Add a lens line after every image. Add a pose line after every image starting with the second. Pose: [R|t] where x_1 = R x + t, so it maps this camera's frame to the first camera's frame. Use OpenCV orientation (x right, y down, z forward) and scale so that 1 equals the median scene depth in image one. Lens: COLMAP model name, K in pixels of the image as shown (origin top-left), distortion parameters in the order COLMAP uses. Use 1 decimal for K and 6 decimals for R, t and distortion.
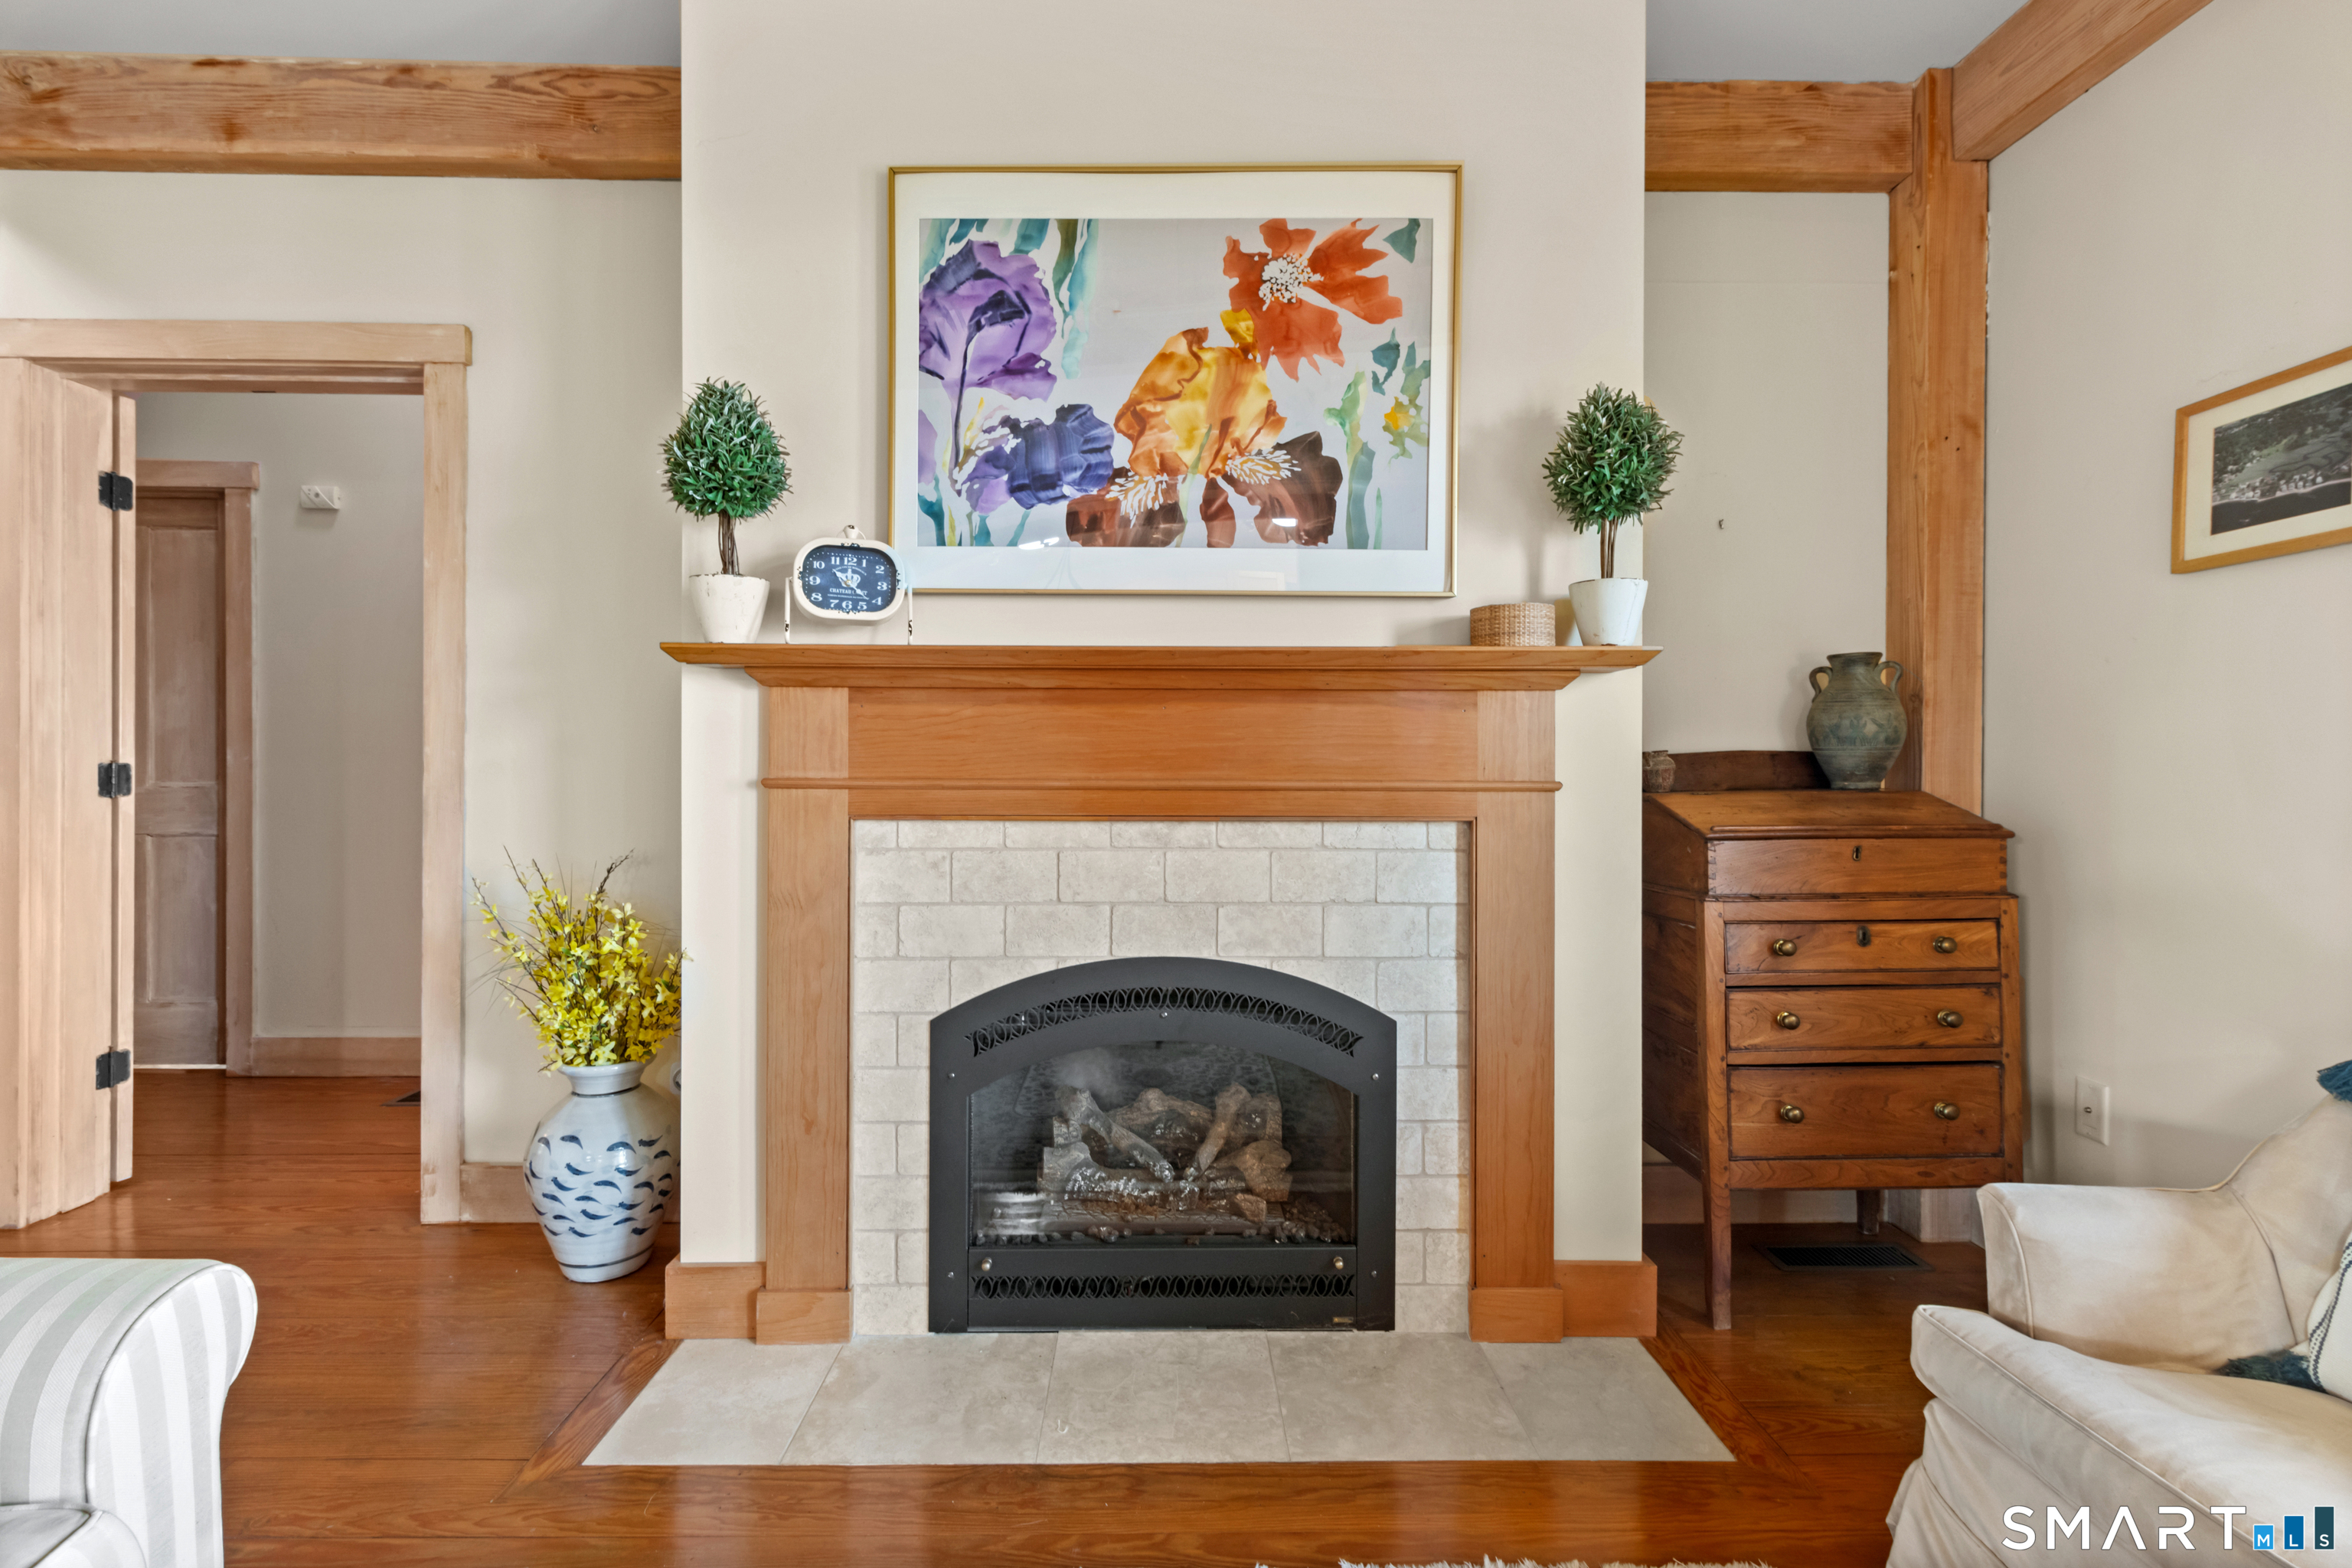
lens RADIAL K [[1120.0, 0, 1170.1], [0, 1120.0, 764.2], [0, 0, 1]] dist [0.006459, -0.000191]
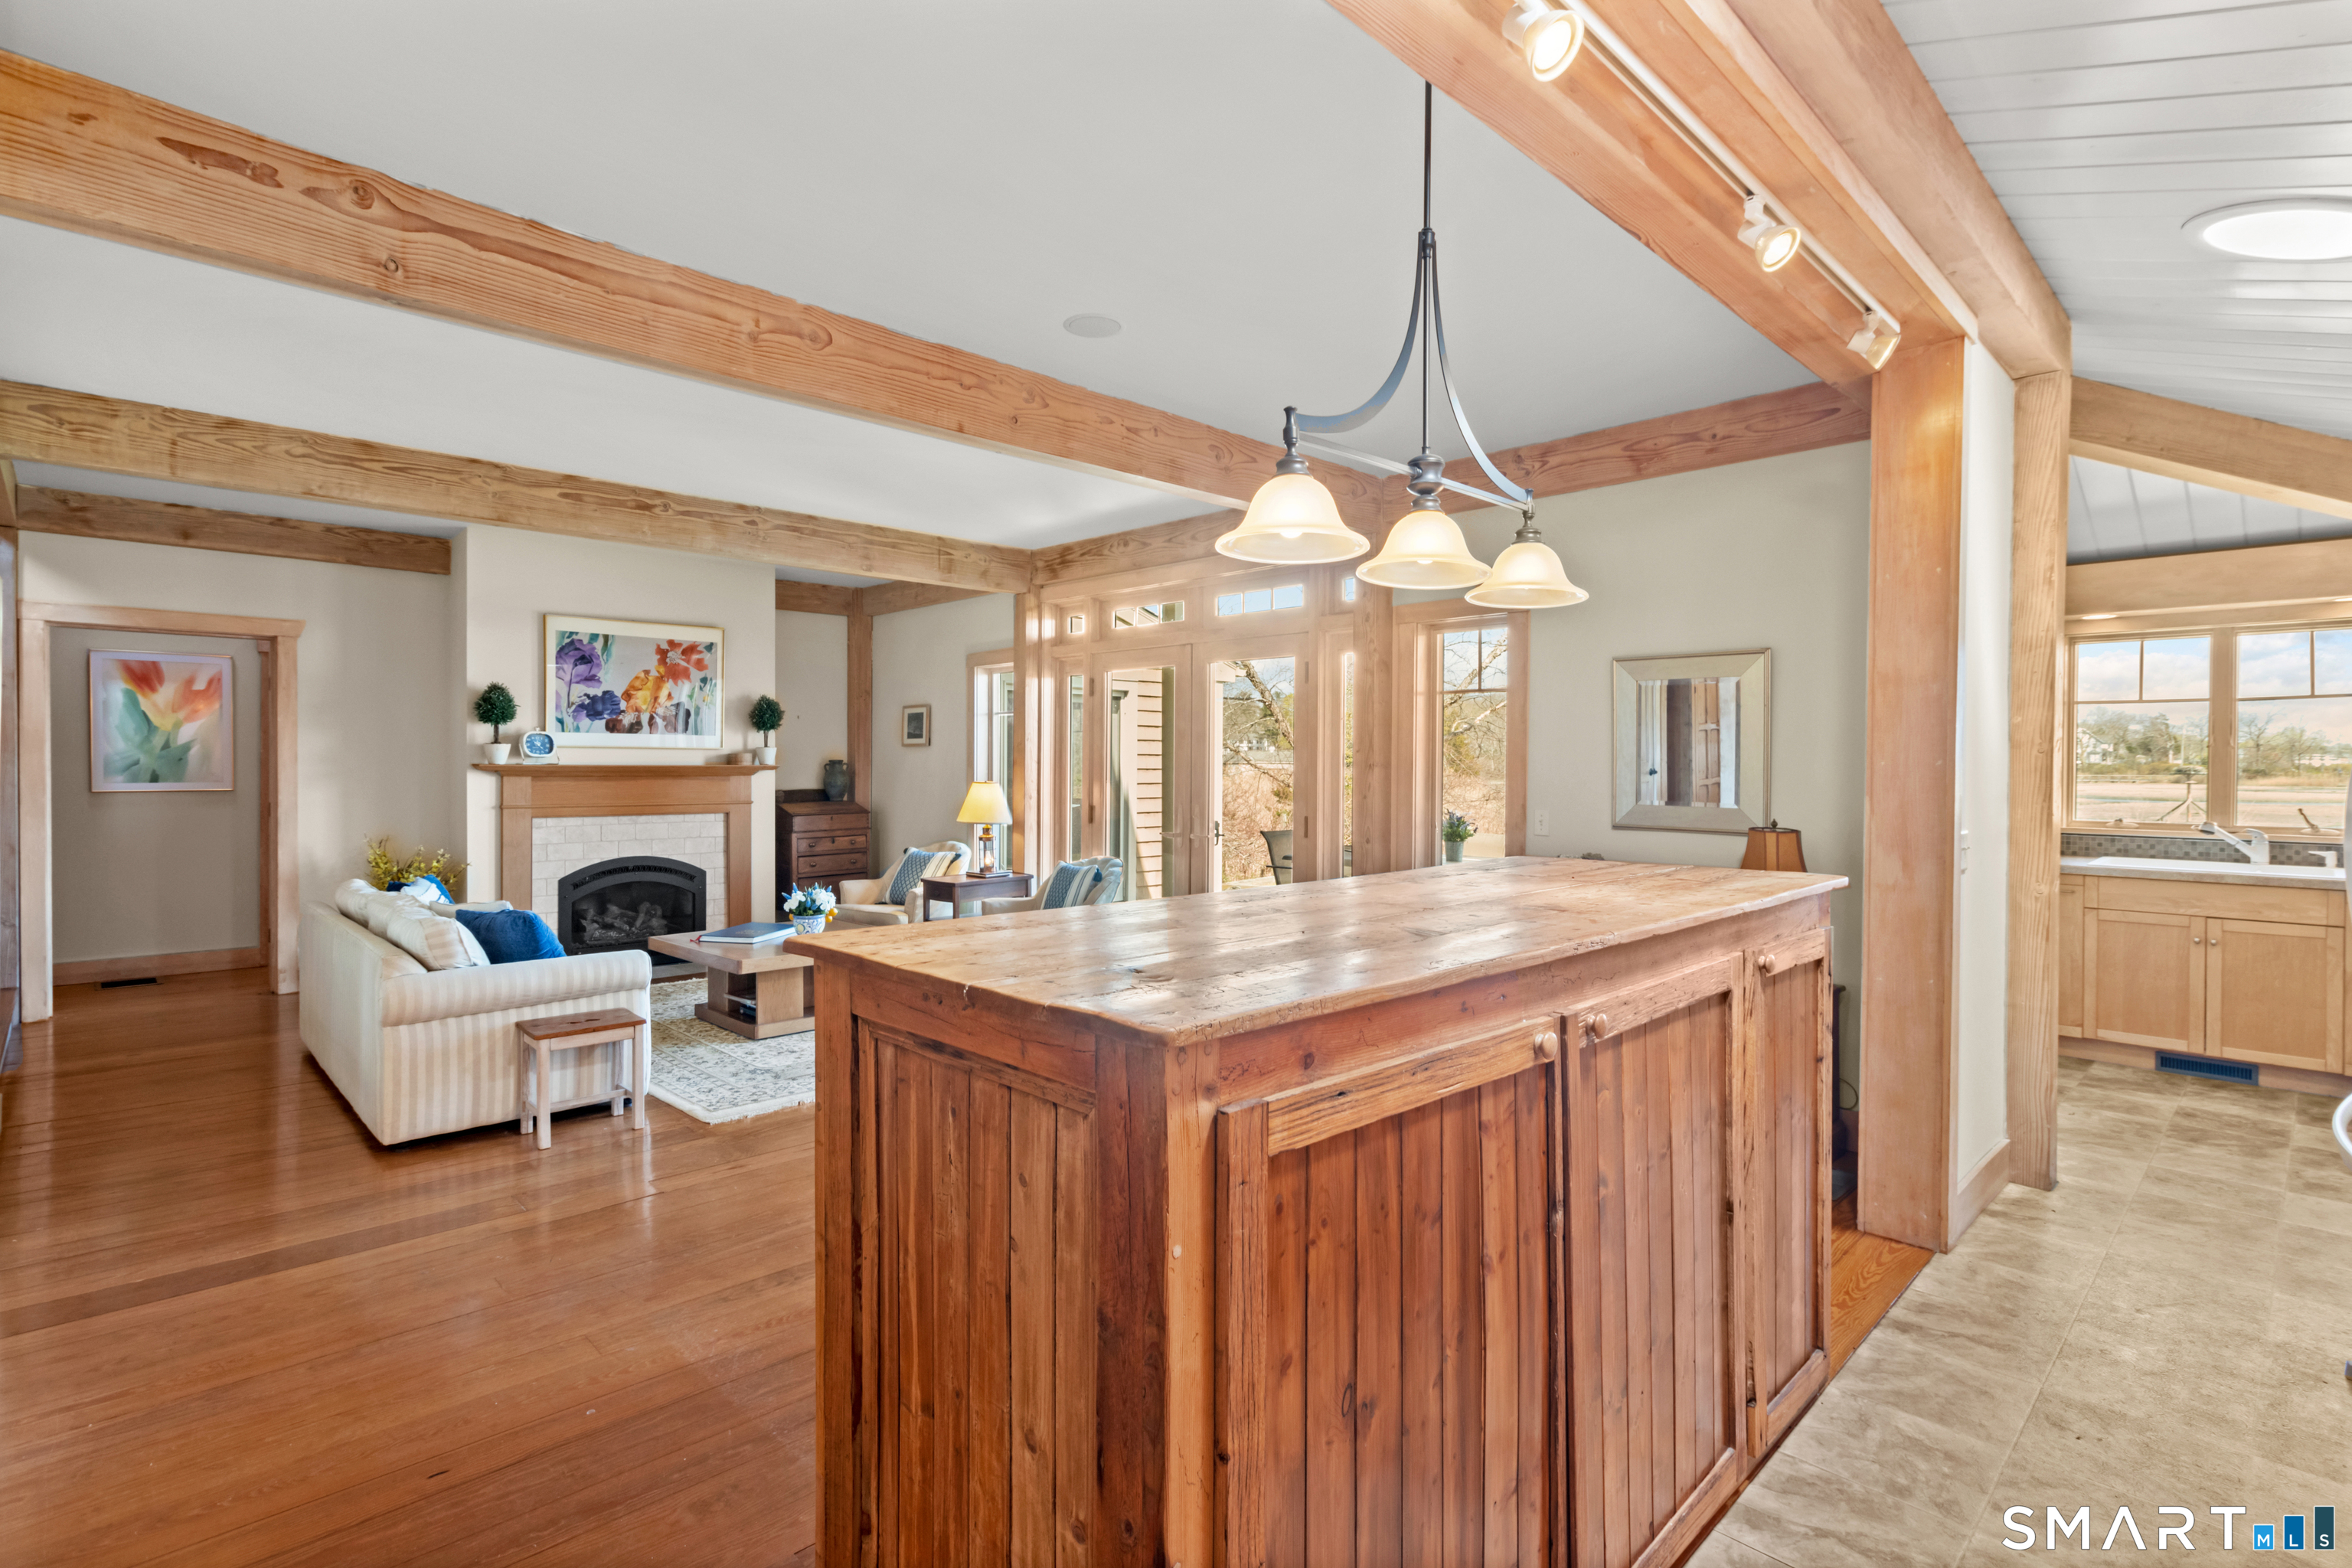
lens RADIAL K [[1120.0, 0, 1170.1], [0, 1120.0, 764.2], [0, 0, 1]] dist [0.006459, -0.000191]
pose [[0.732232, 0.000338, 0.681055, -1.115706], [0.003776, 0.999982, -0.004556, -0.080677], [-0.681045, 0.005908, 0.732218, -2.532383]]
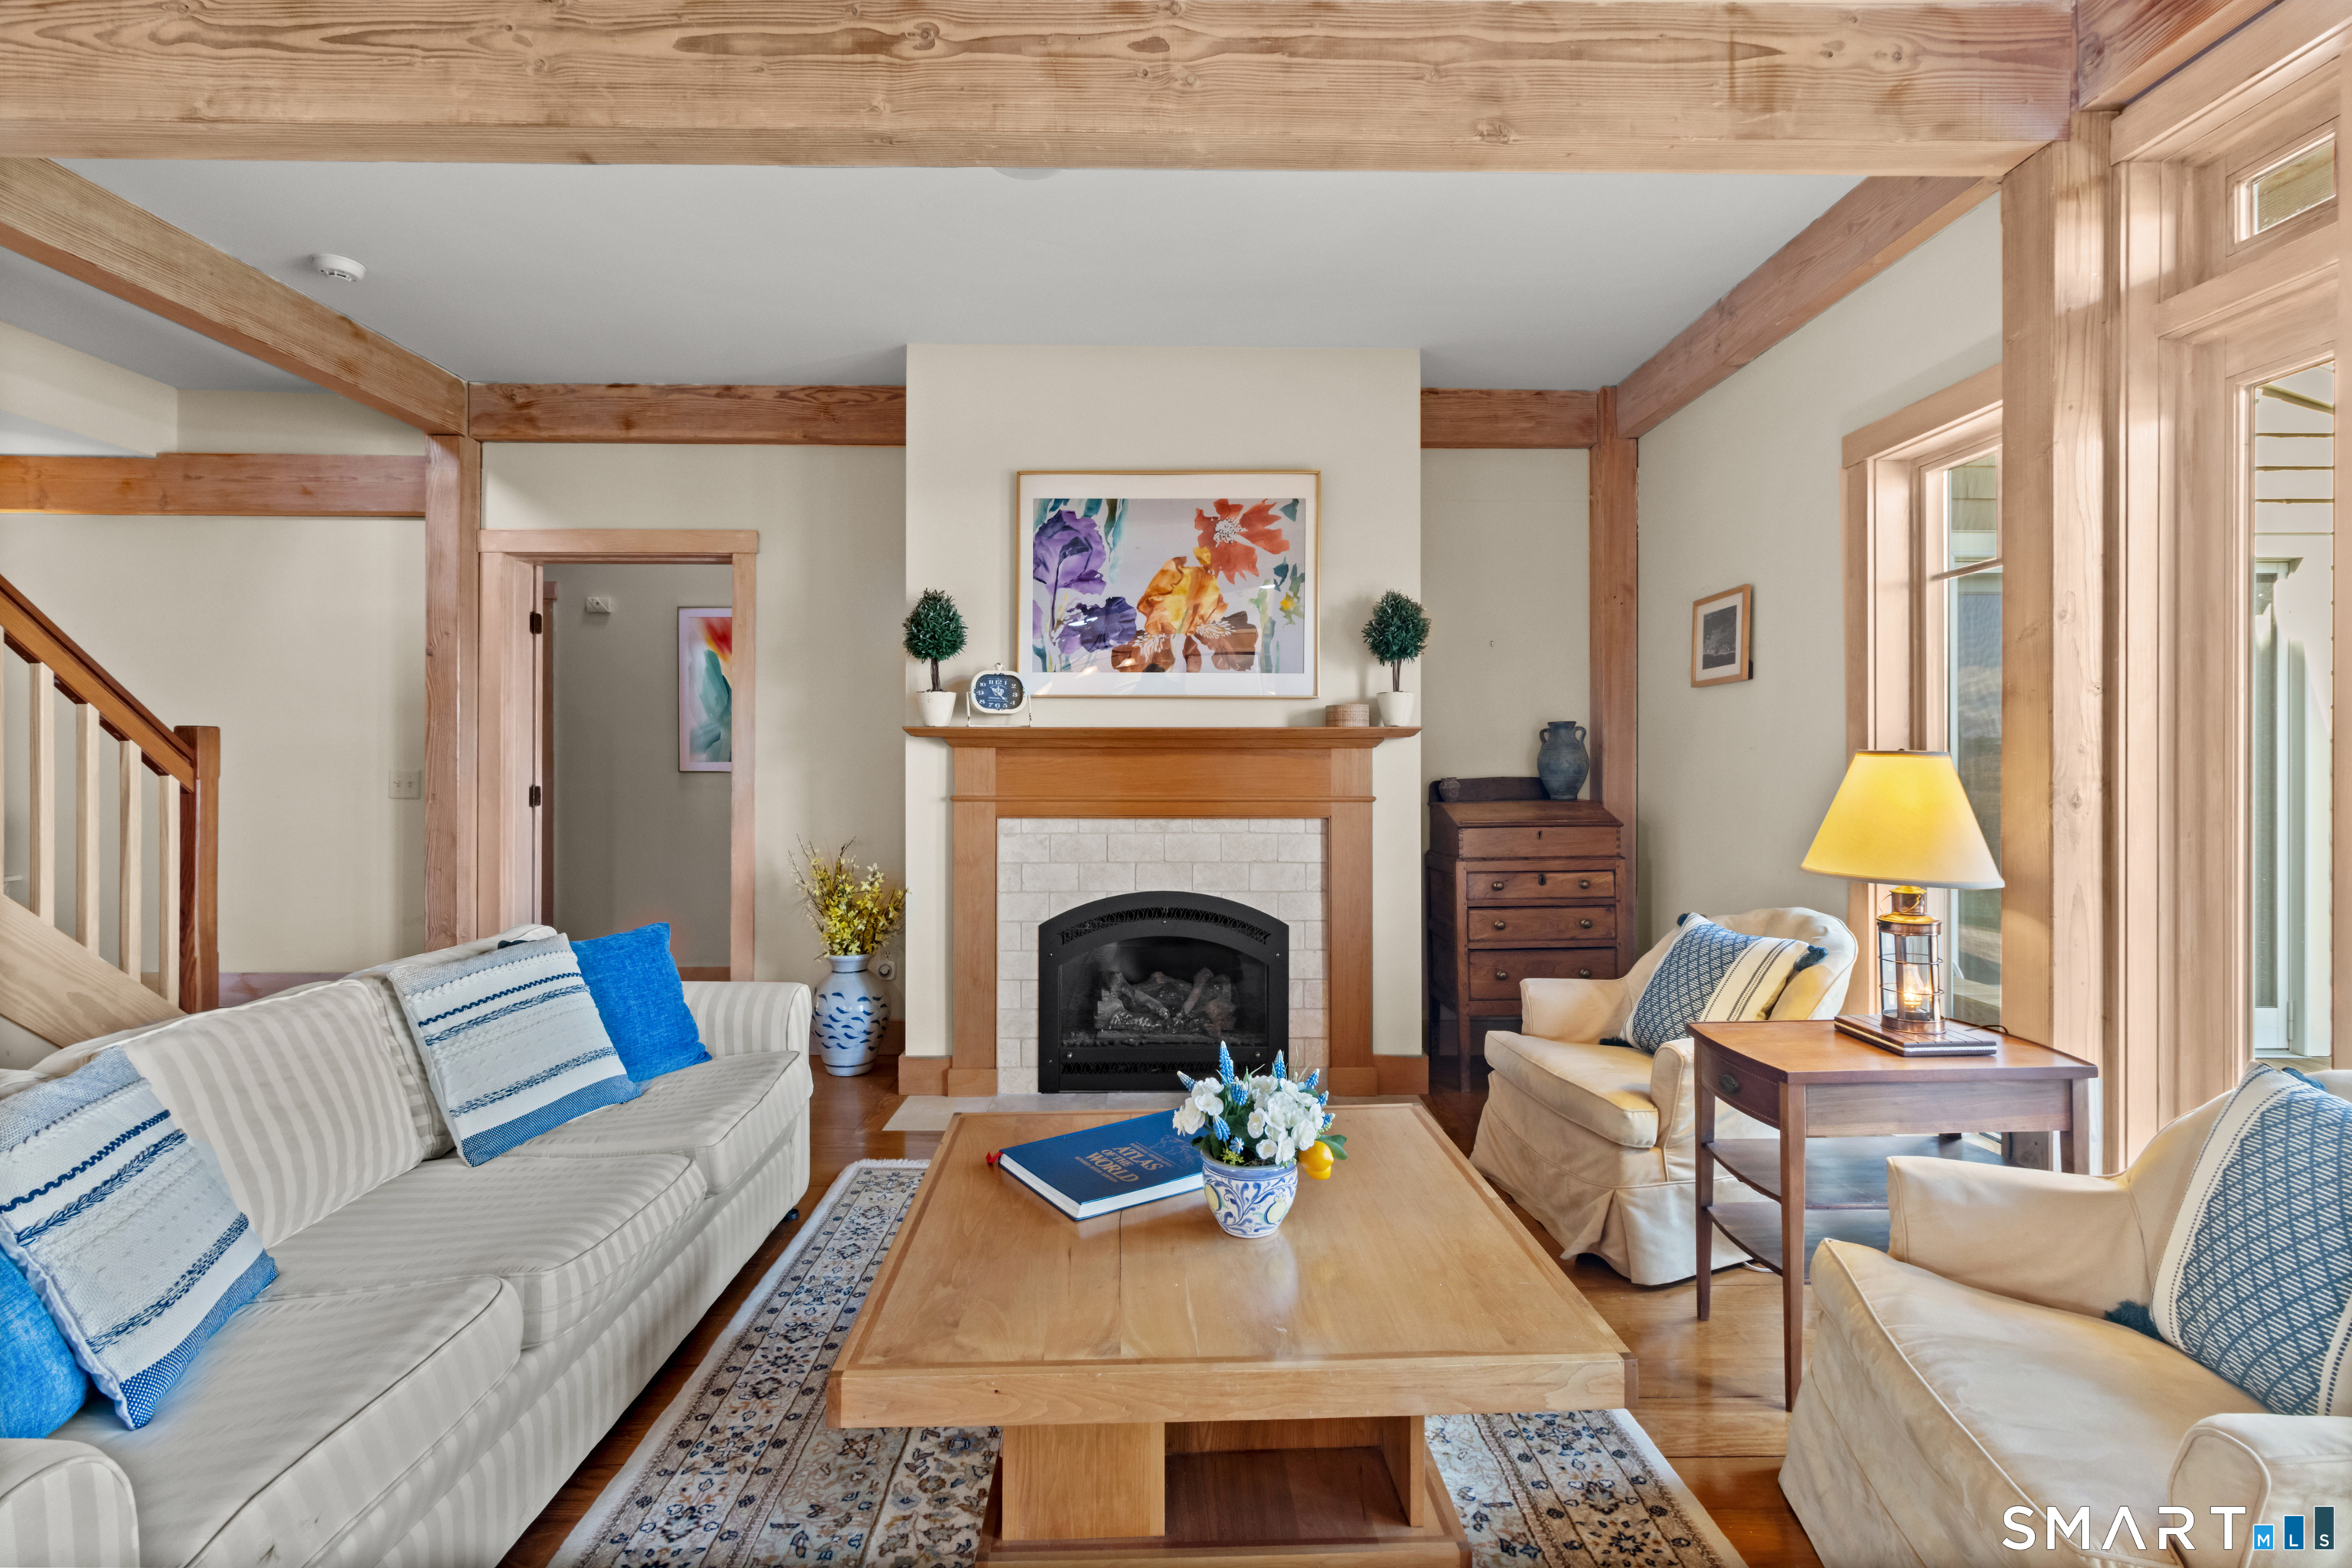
lens RADIAL K [[1103.1, 0, 1172.0], [0, 1103.1, 760.0], [0, 0, 1]] dist [0.002456, 0.001114]
pose [[0.999996, -0.002318, -0.001562, 0.011397], [0.002301, 0.999944, -0.010322, -0.027559], [0.001585, 0.010318, 0.999946, -0.842058]]
